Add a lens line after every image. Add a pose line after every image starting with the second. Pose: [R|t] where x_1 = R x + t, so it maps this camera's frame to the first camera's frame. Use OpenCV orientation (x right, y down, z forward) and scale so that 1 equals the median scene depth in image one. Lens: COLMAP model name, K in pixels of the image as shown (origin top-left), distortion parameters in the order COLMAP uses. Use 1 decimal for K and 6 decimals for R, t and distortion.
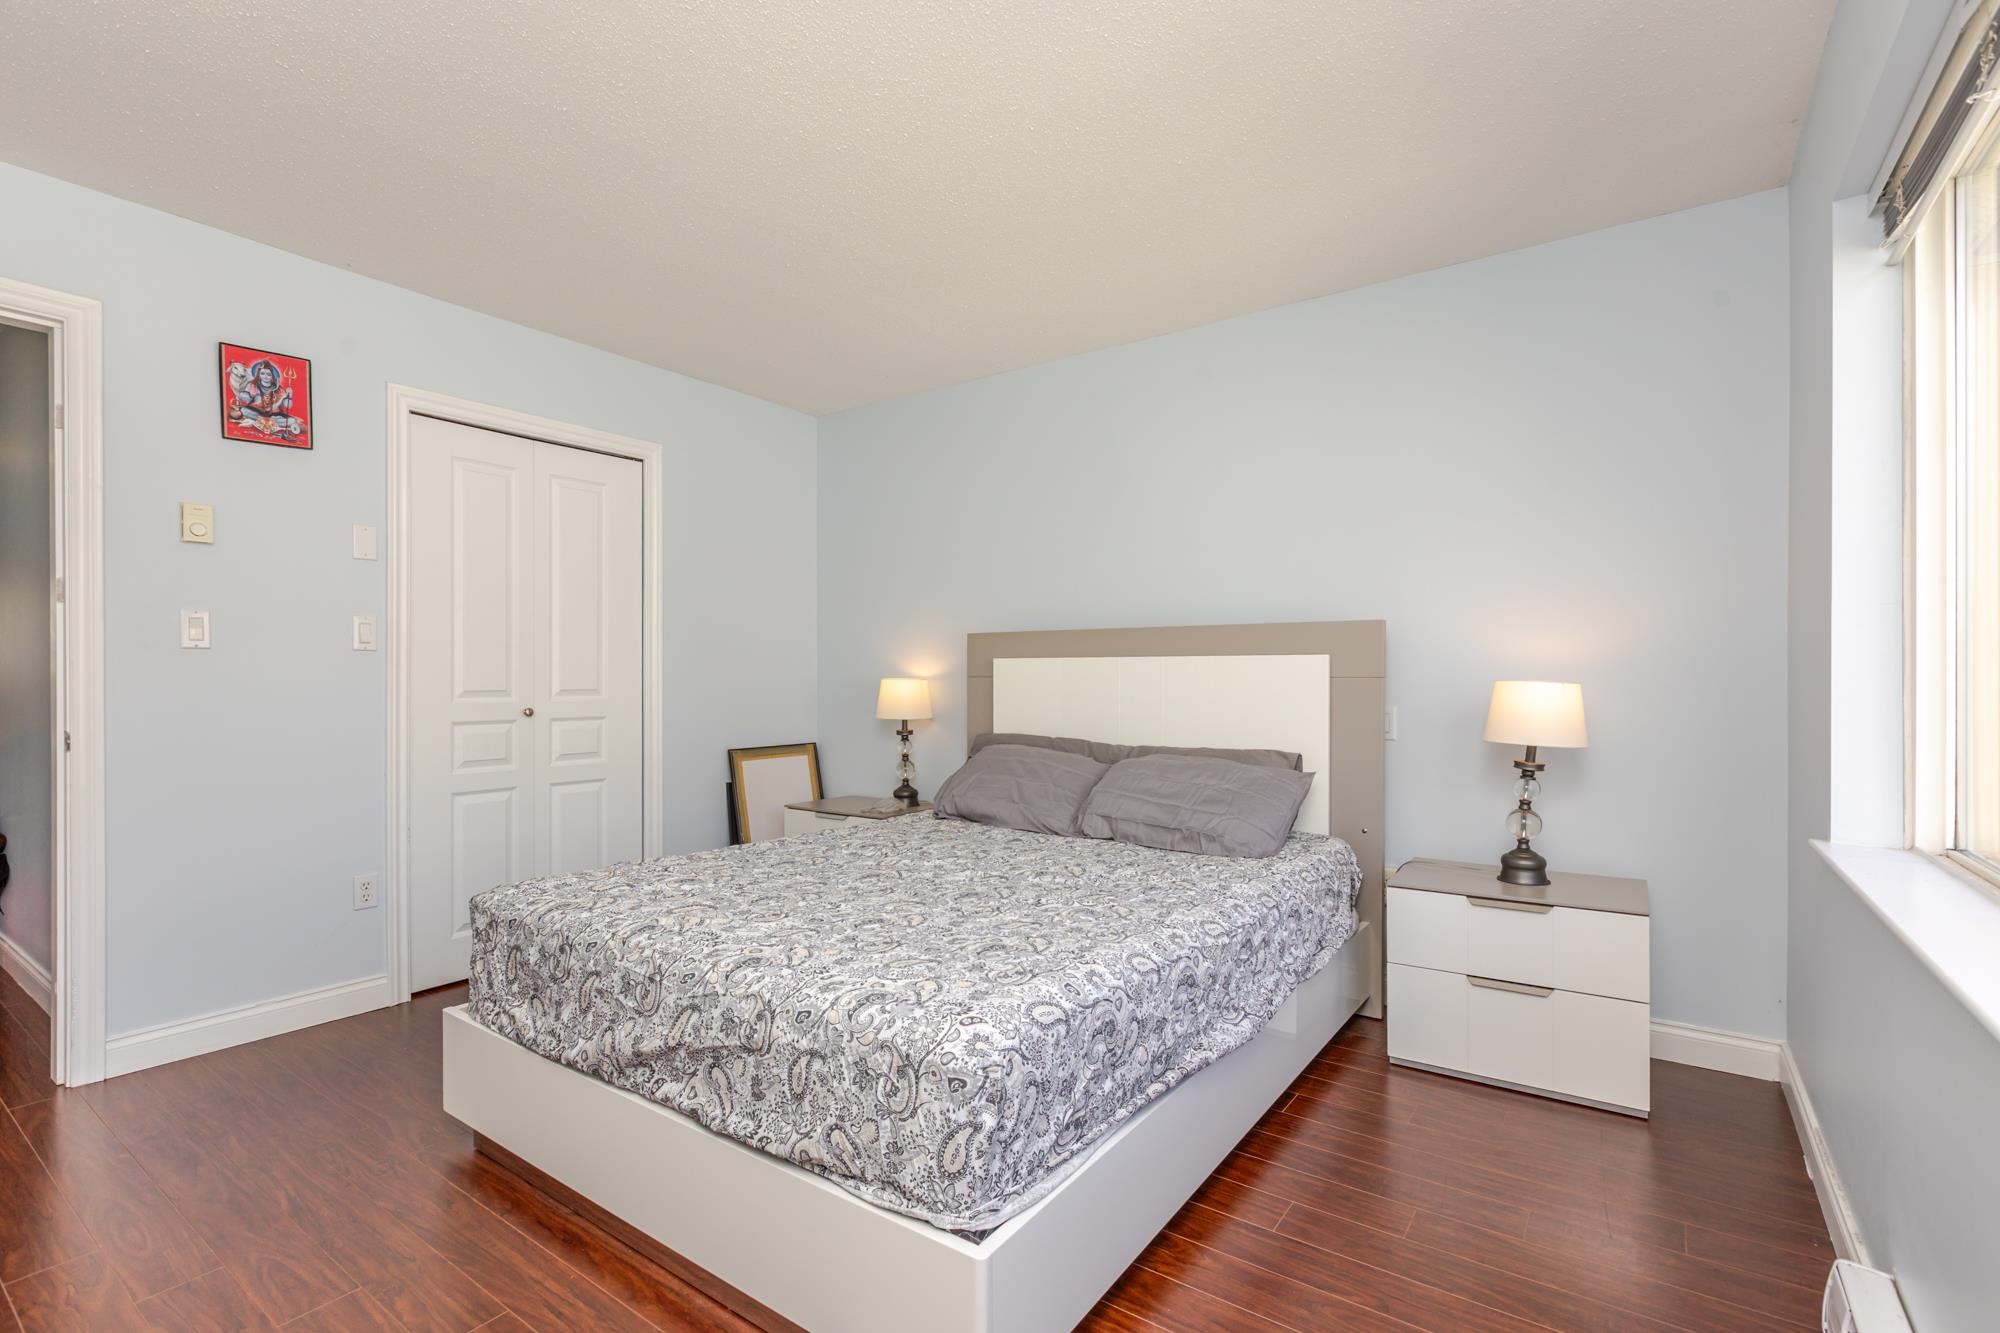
lens RADIAL K [[903.3, 0, 992.4], [0, 903.3, 679.0], [0, 0, 1]] dist [0.000883, -0.000910]
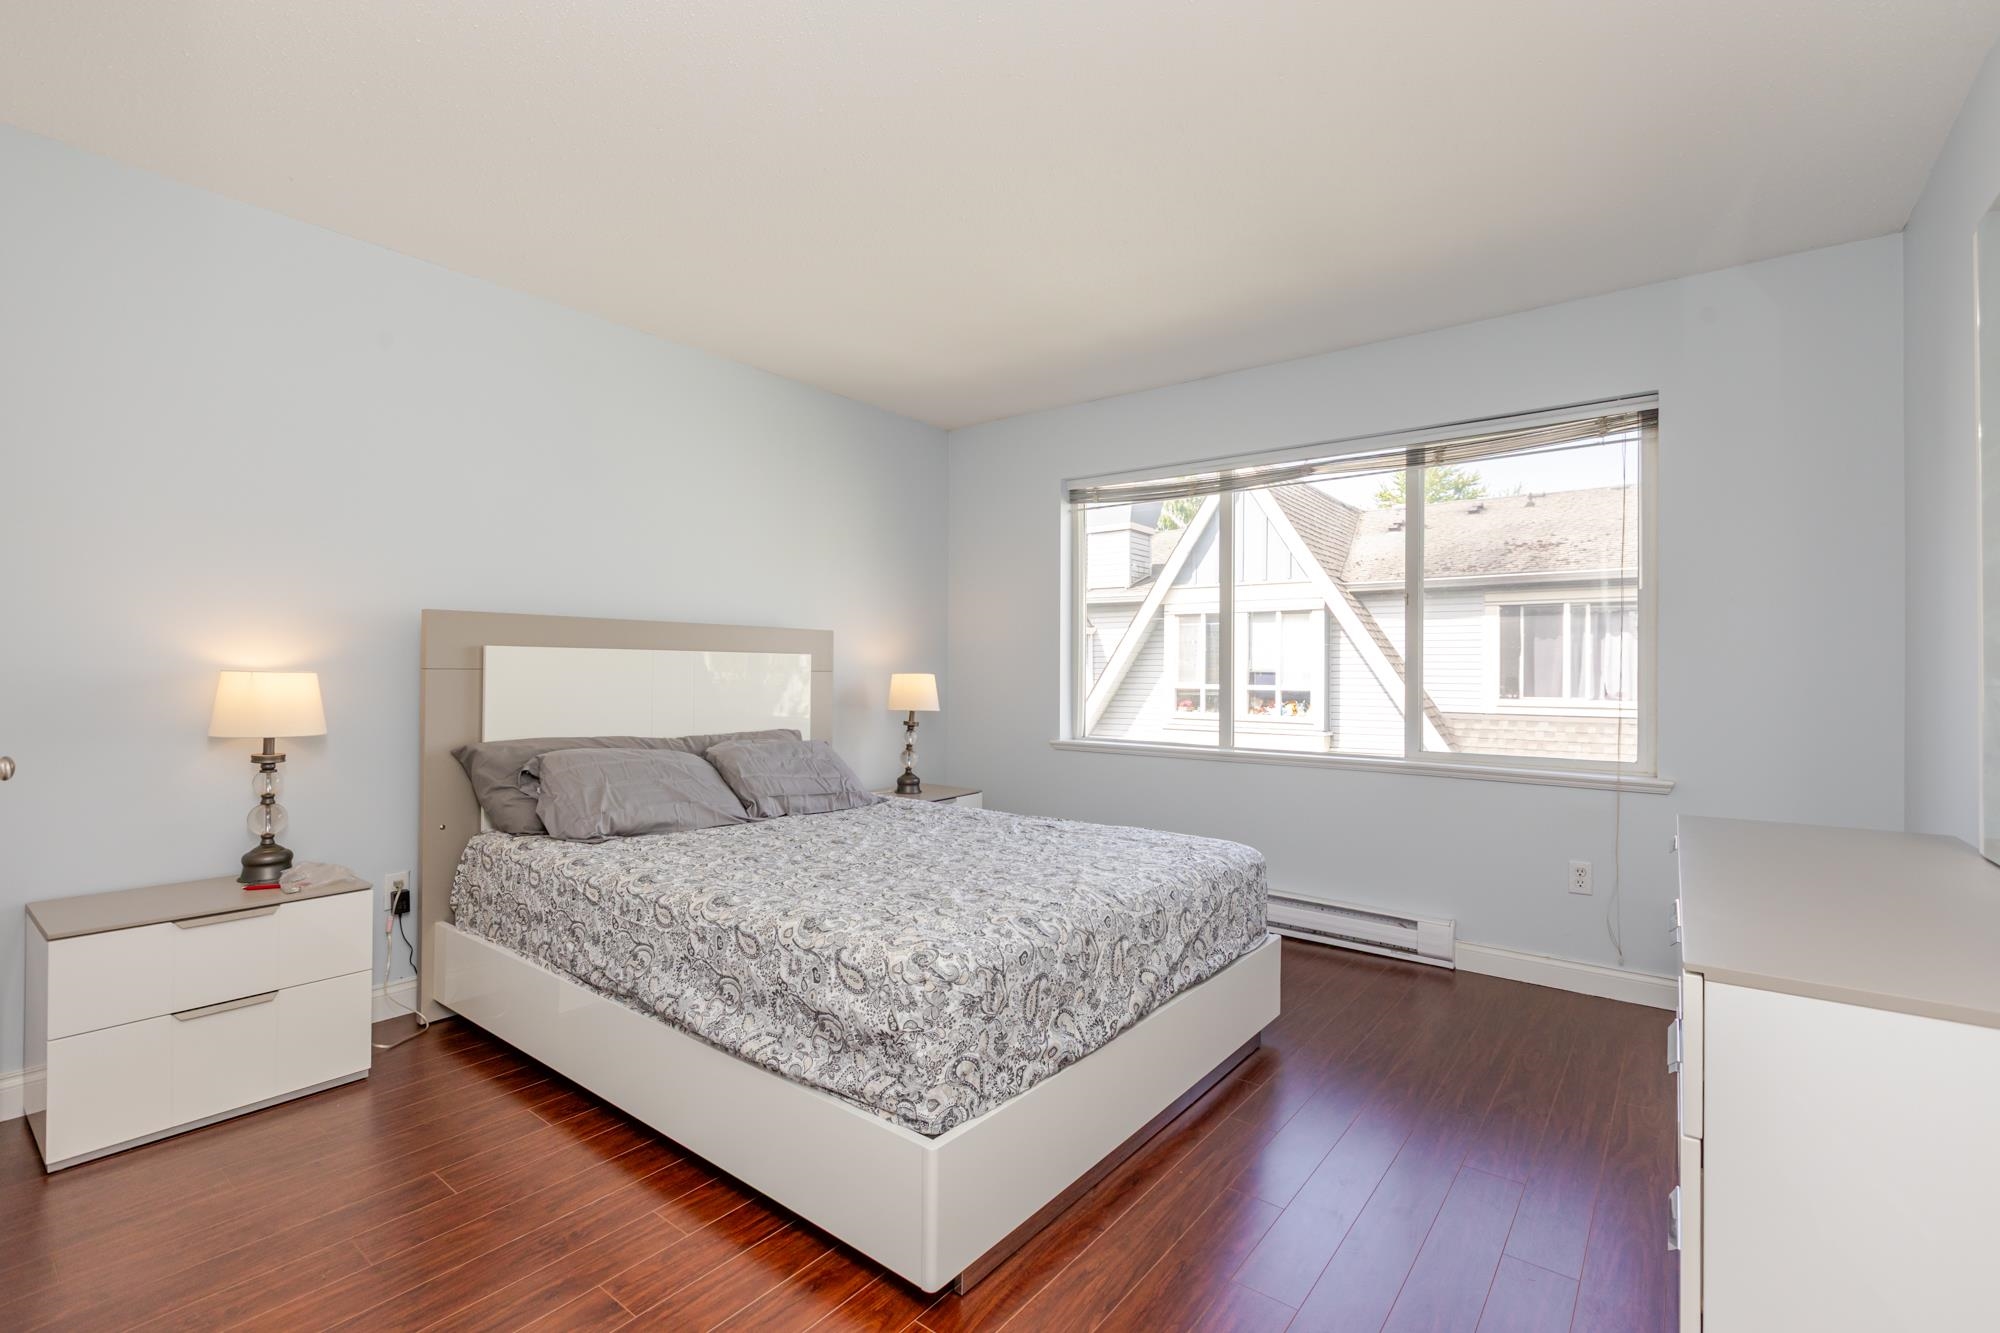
lens RADIAL K [[903.3, 0, 992.4], [0, 903.3, 679.0], [0, 0, 1]] dist [0.000883, -0.000910]
pose [[0.048441, -0.013333, 0.998737, -0.760123], [-0.006670, 0.999884, 0.013672, -0.007218], [-0.998804, -0.007324, 0.048346, 0.535403]]
